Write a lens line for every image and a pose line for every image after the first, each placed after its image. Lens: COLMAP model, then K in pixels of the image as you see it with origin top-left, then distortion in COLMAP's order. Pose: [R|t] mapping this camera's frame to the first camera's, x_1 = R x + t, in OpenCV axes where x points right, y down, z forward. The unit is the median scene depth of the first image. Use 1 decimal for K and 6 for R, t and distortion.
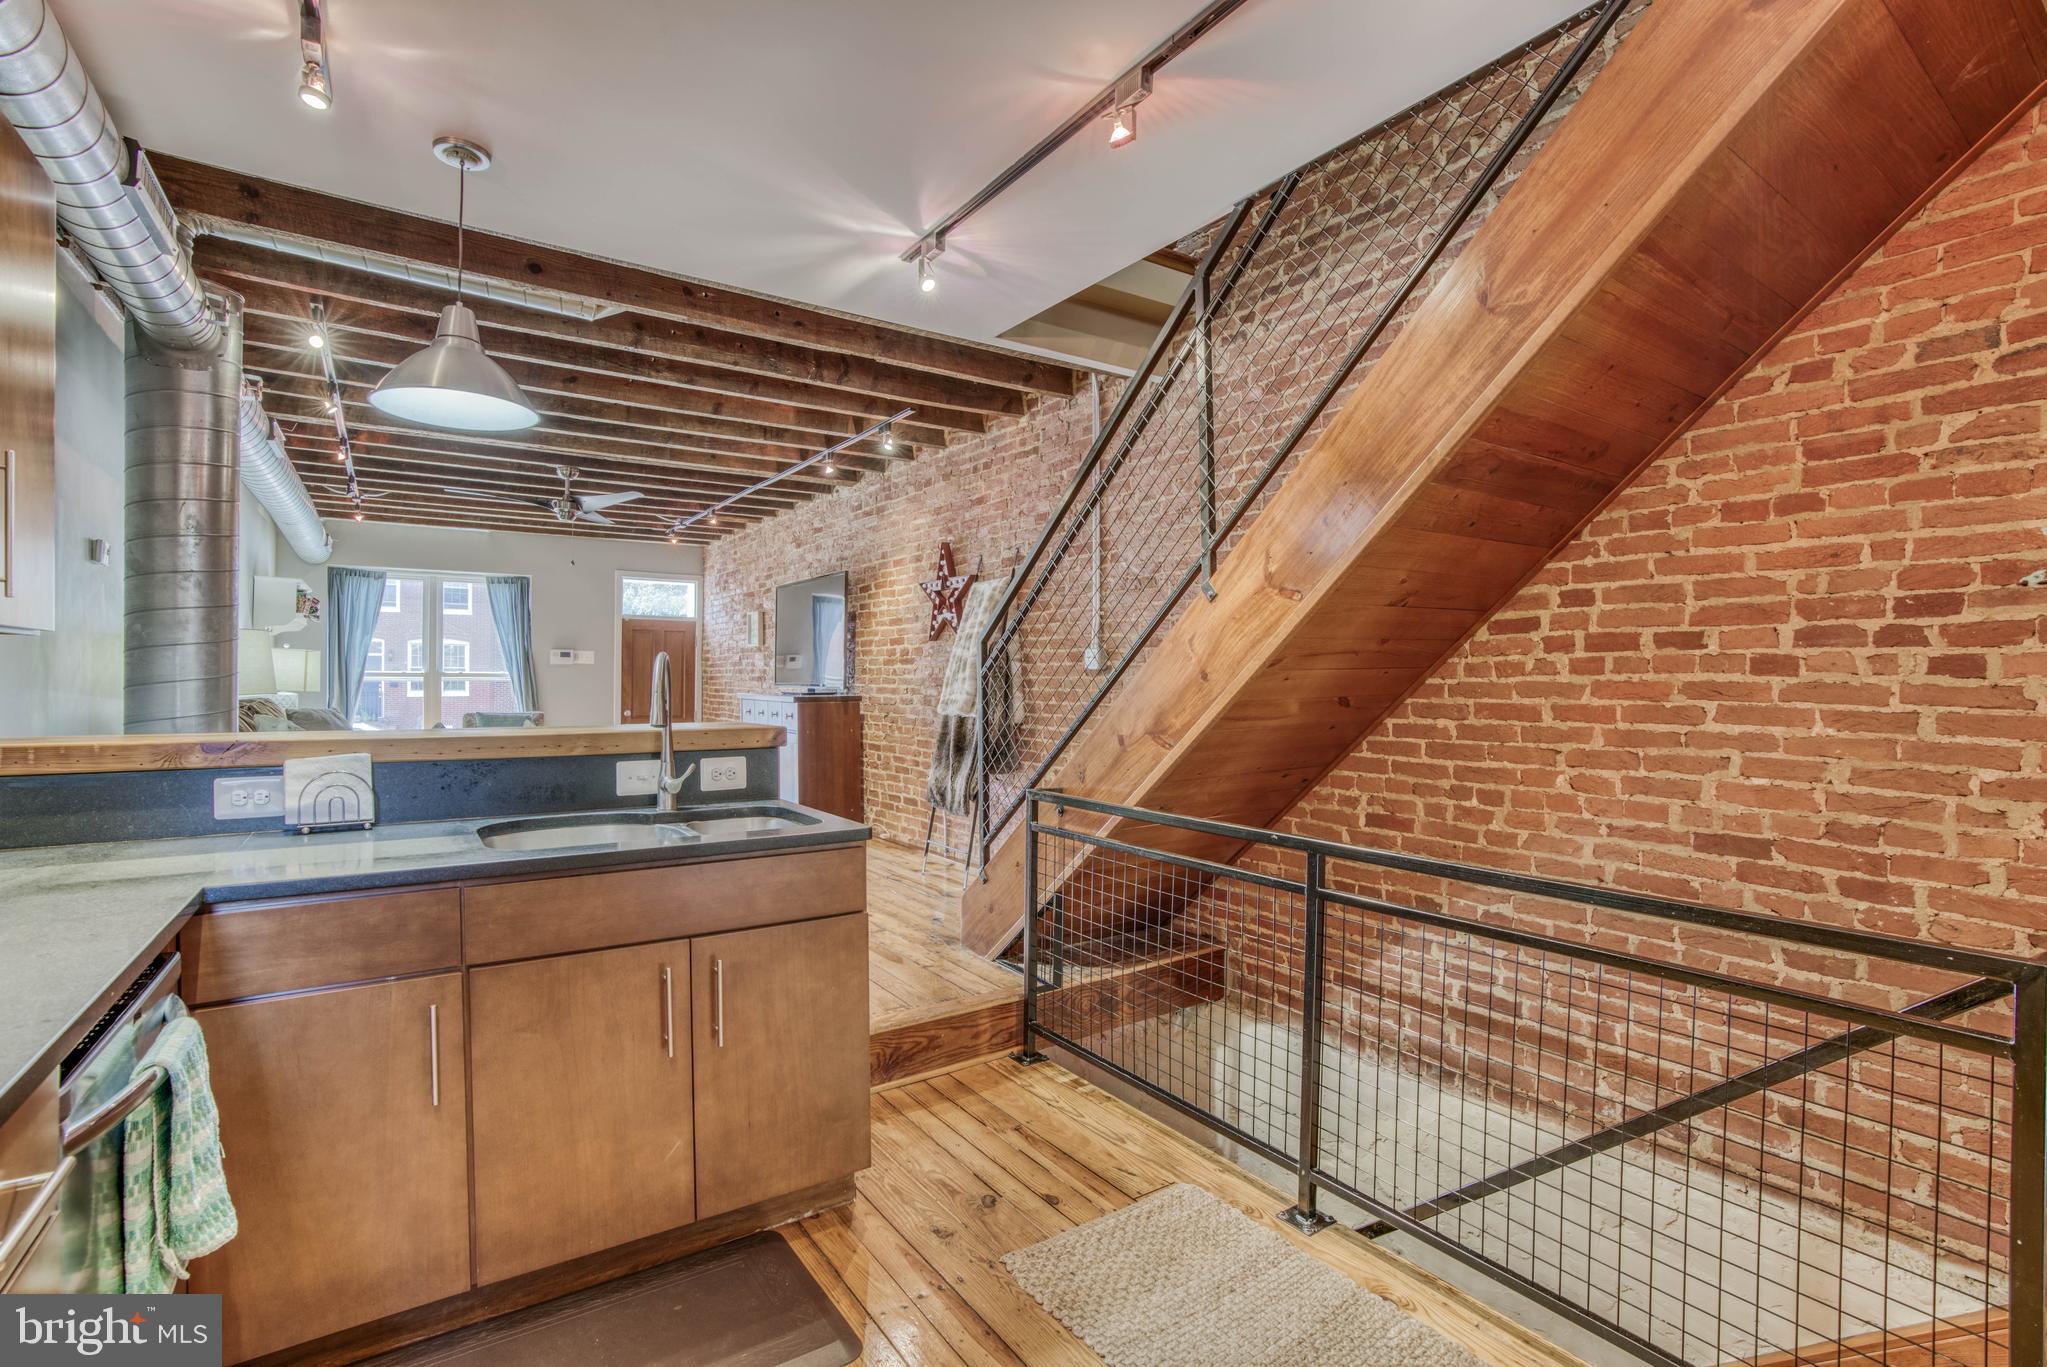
lens RADIAL K [[936.3, 0, 1011.2], [0, 936.3, 690.9], [0, 0, 1]] dist [-0.069176, 0.025614]
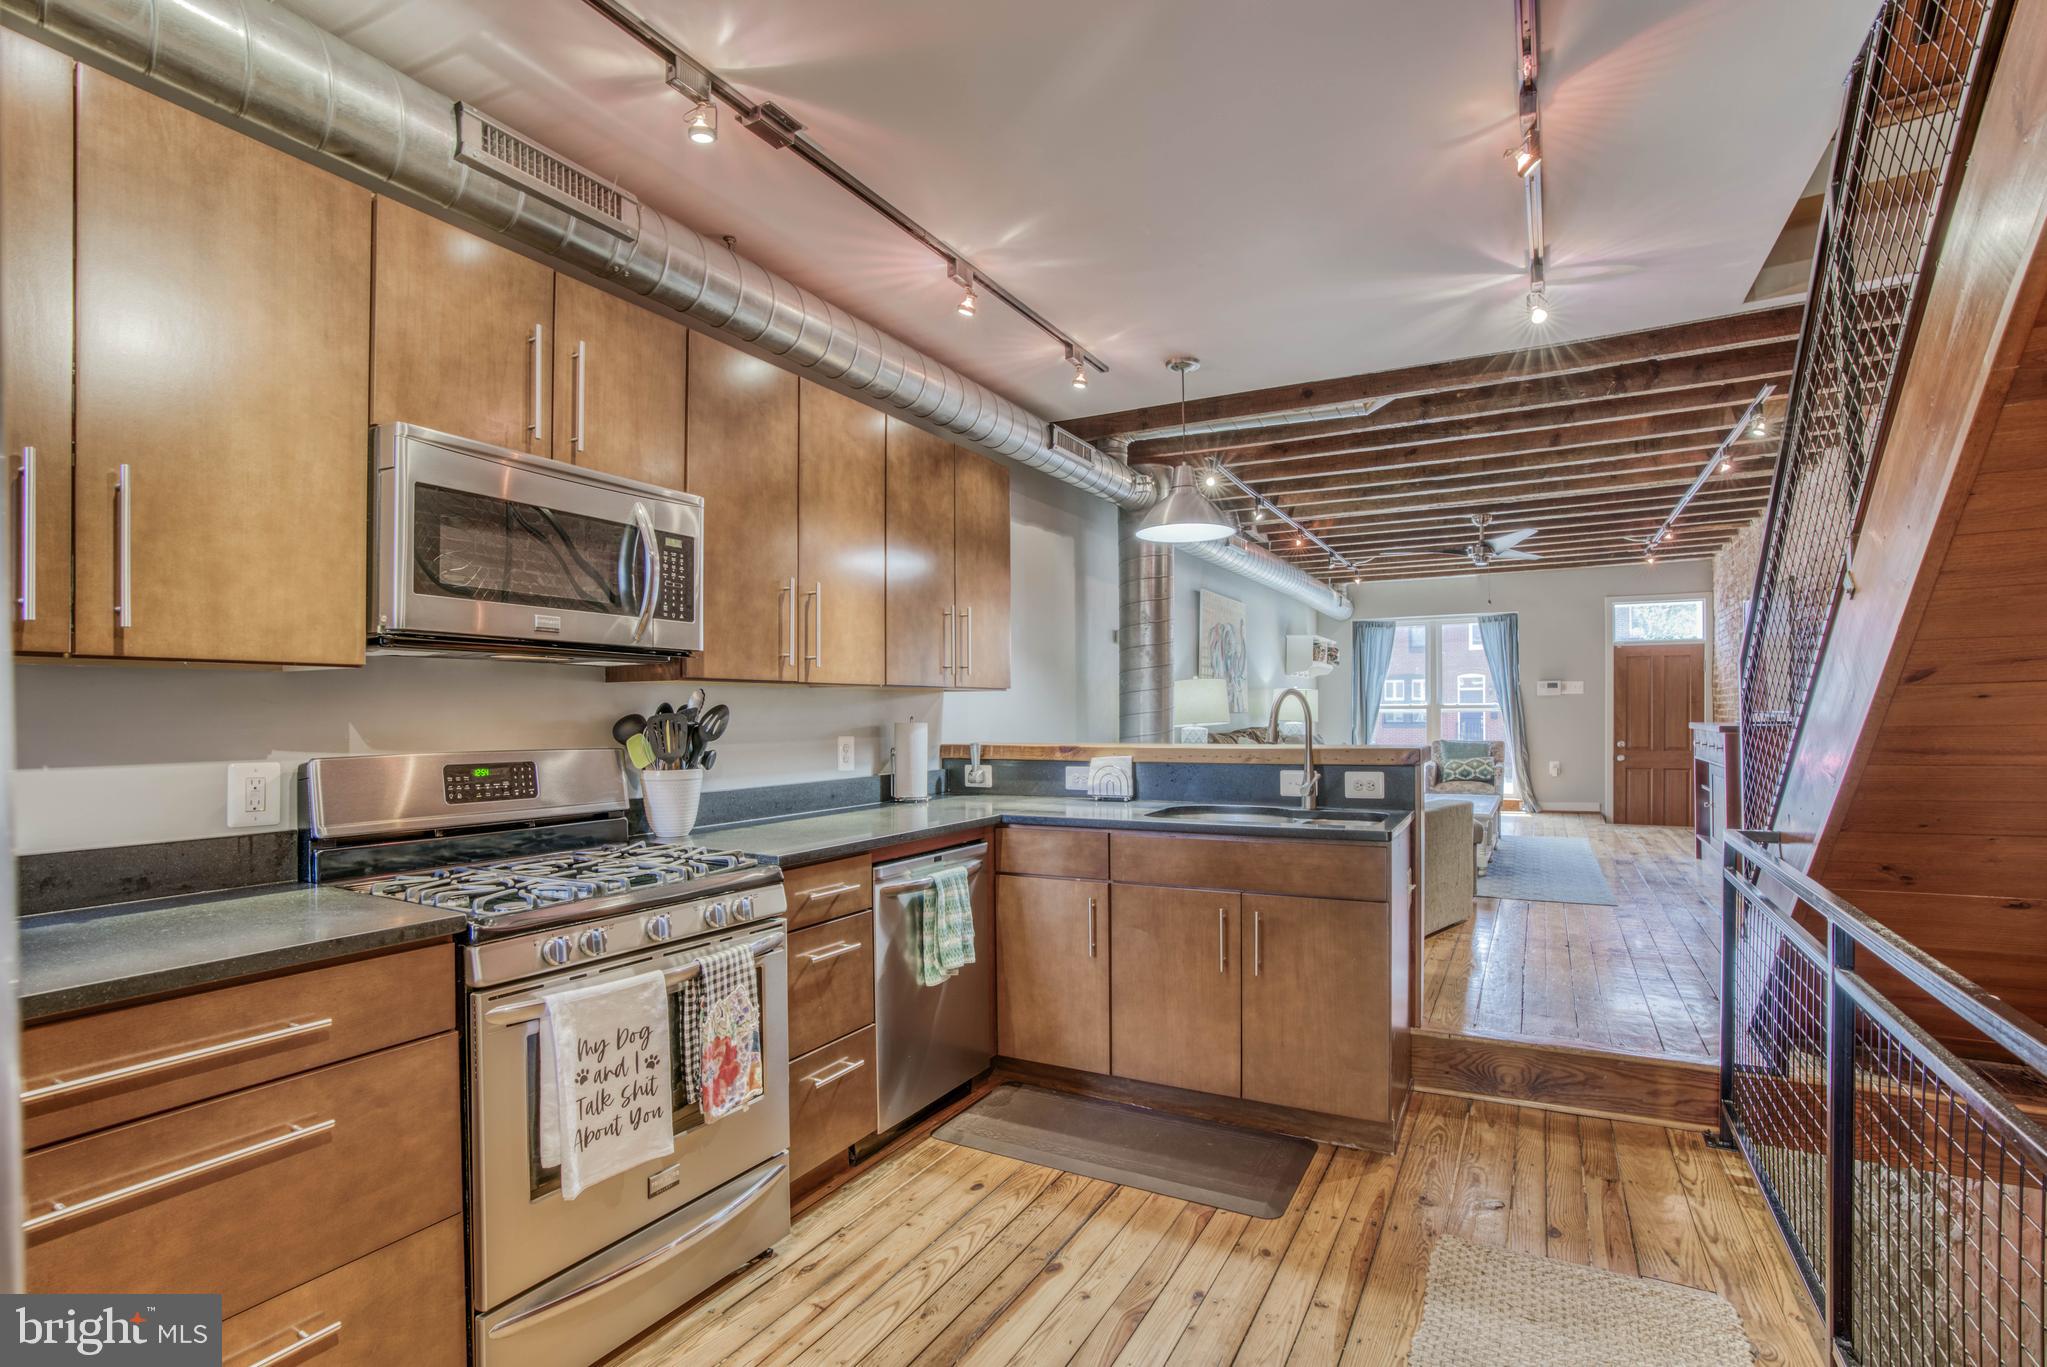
lens RADIAL K [[944.1, 0, 1014.8], [0, 944.1, 713.8], [0, 0, 1]] dist [-0.082030, 0.039733]
pose [[0.448293, -0.008218, -0.893849, 0.560074], [-0.000058, 0.999957, -0.009222, 0.005891], [0.893887, 0.004186, 0.448274, 0.037903]]
